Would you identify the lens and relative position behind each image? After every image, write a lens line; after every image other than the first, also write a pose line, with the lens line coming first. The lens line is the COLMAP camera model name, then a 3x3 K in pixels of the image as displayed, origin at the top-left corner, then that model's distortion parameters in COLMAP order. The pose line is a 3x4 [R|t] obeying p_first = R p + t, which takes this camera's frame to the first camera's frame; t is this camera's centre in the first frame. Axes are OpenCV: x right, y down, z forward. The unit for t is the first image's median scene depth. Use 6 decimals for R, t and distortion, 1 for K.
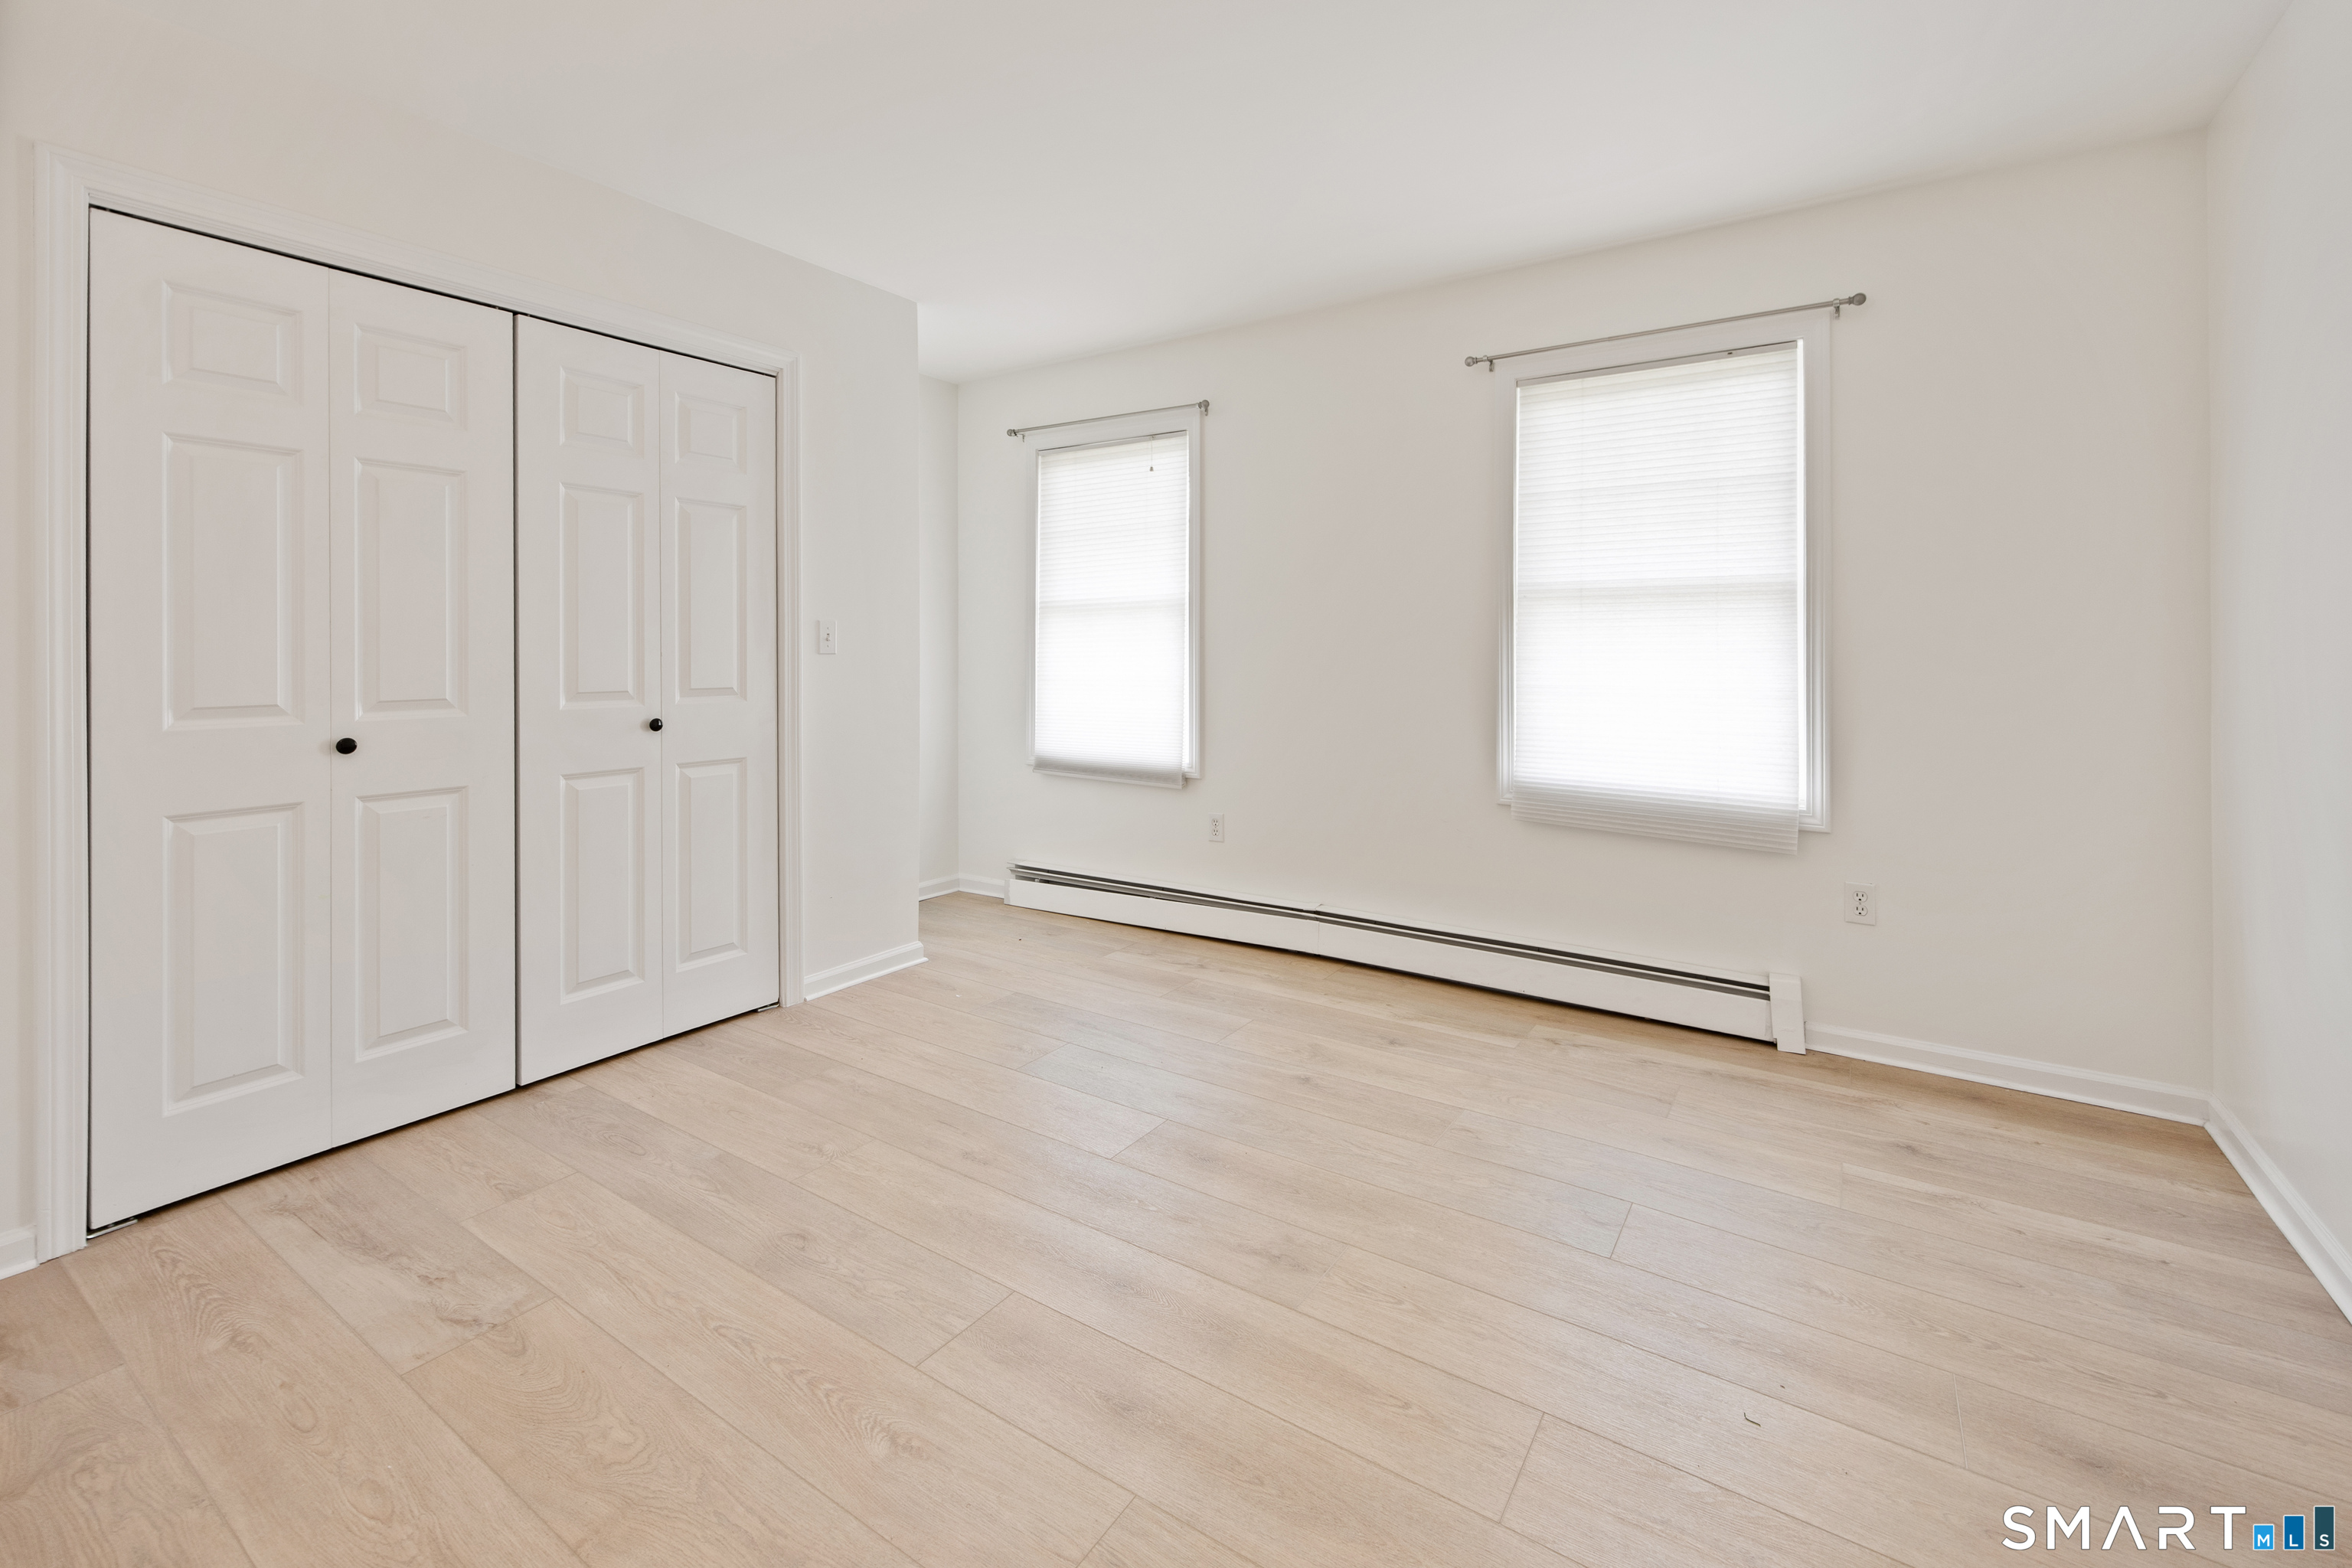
lens RADIAL K [[1011.5, 0, 1171.3], [0, 1011.5, 667.4], [0, 0, 1]] dist [0.009756, 0.000153]
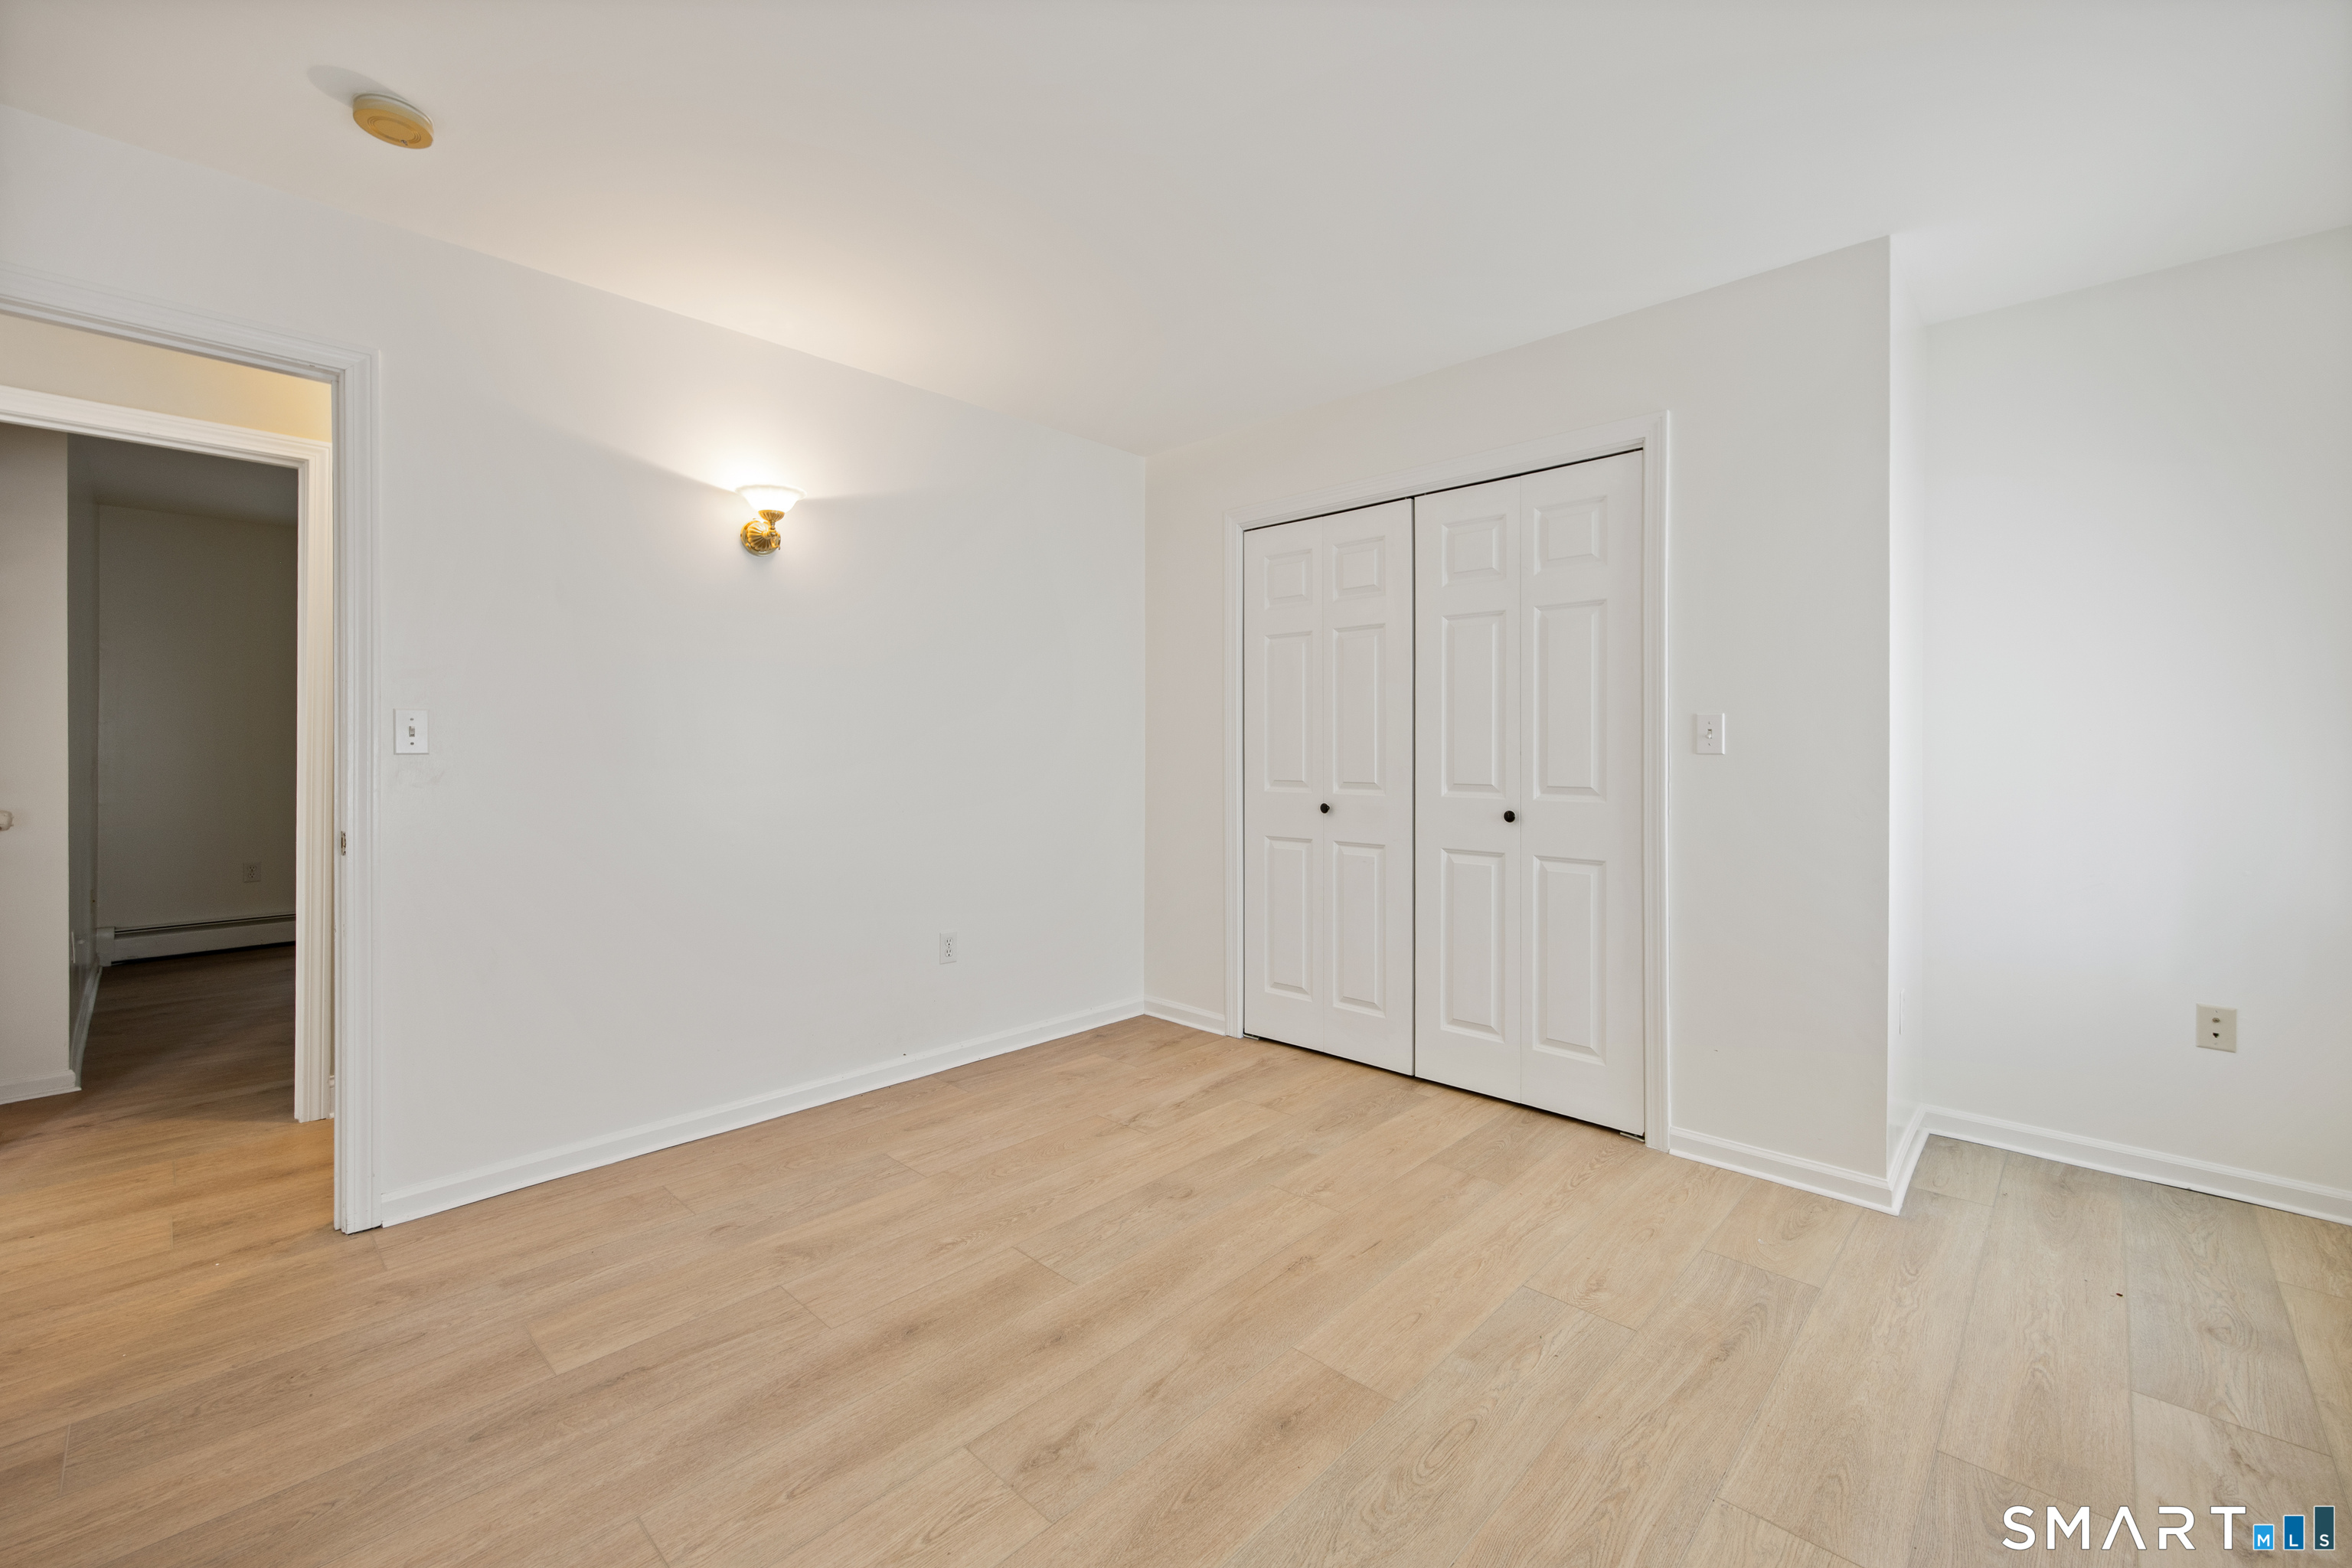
lens RADIAL K [[964.9, 0, 1173.6], [0, 964.9, 762.7], [0, 0, 1]] dist [0.025168, 0.000050]
pose [[-0.167552, 0.019132, -0.985678, 0.729797], [-0.011722, 0.999702, 0.021397, -0.025053], [0.985794, 0.015139, -0.167278, 0.992220]]
